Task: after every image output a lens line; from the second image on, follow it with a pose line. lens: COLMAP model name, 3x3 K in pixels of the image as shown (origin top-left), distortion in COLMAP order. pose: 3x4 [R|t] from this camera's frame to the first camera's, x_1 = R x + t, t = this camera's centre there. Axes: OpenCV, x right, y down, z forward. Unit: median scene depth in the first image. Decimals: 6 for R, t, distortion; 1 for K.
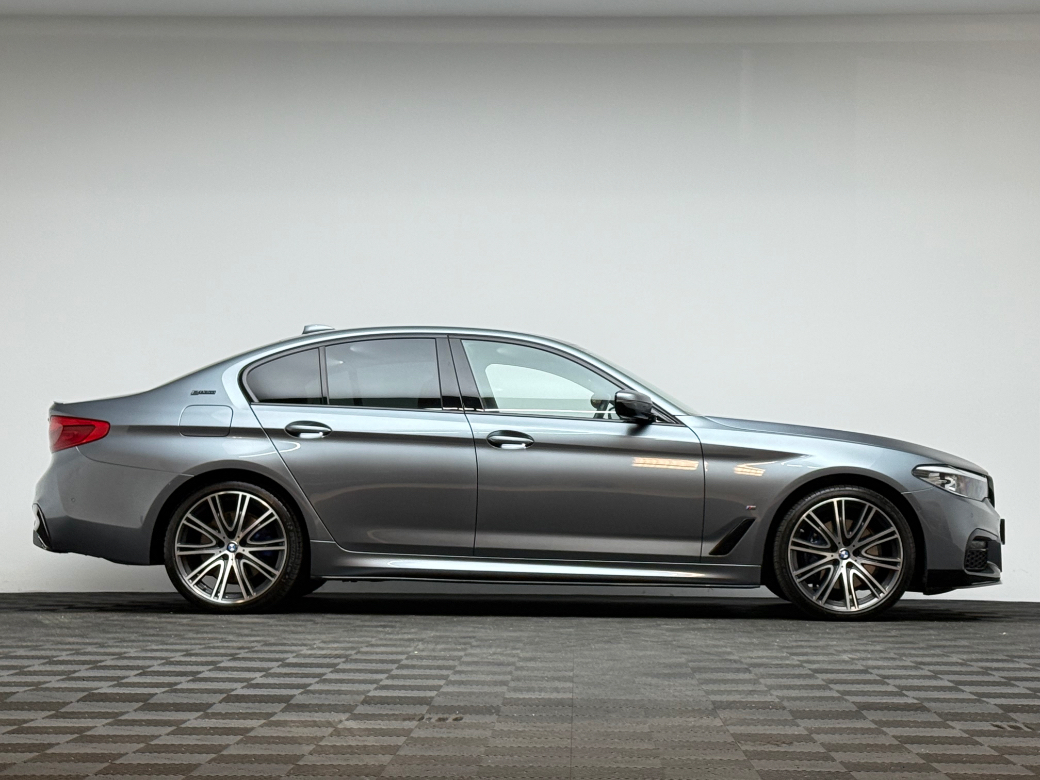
lens RADIAL K [[2382.4, 0, 511.3], [0, 2382.4, 428.6], [0, 0, 1]] dist [0.171877, 0.000000]
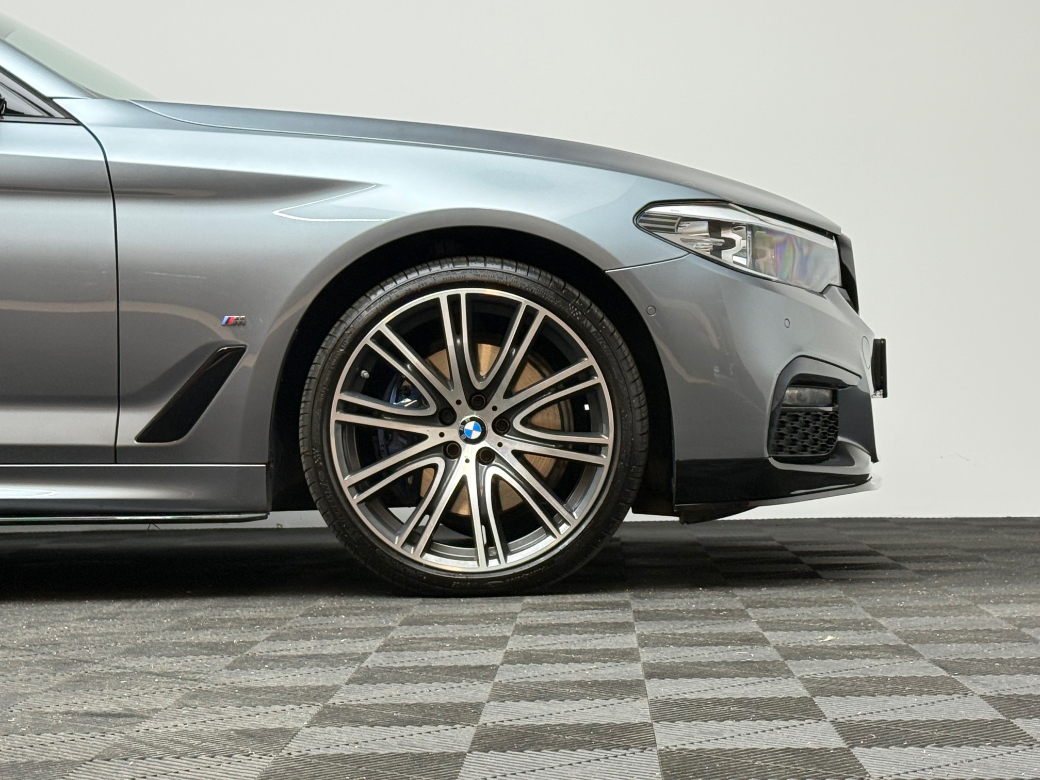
lens RADIAL K [[2382.4, 0, 517.0], [0, 2382.4, 394.5], [0, 0, 1]] dist [0.171877, 0.000000]
pose [[0.999586, -0.028582, -0.003243, 0.141710], [0.028660, 0.999208, 0.027588, 0.034305], [0.002452, -0.027669, 0.999614, 0.574134]]
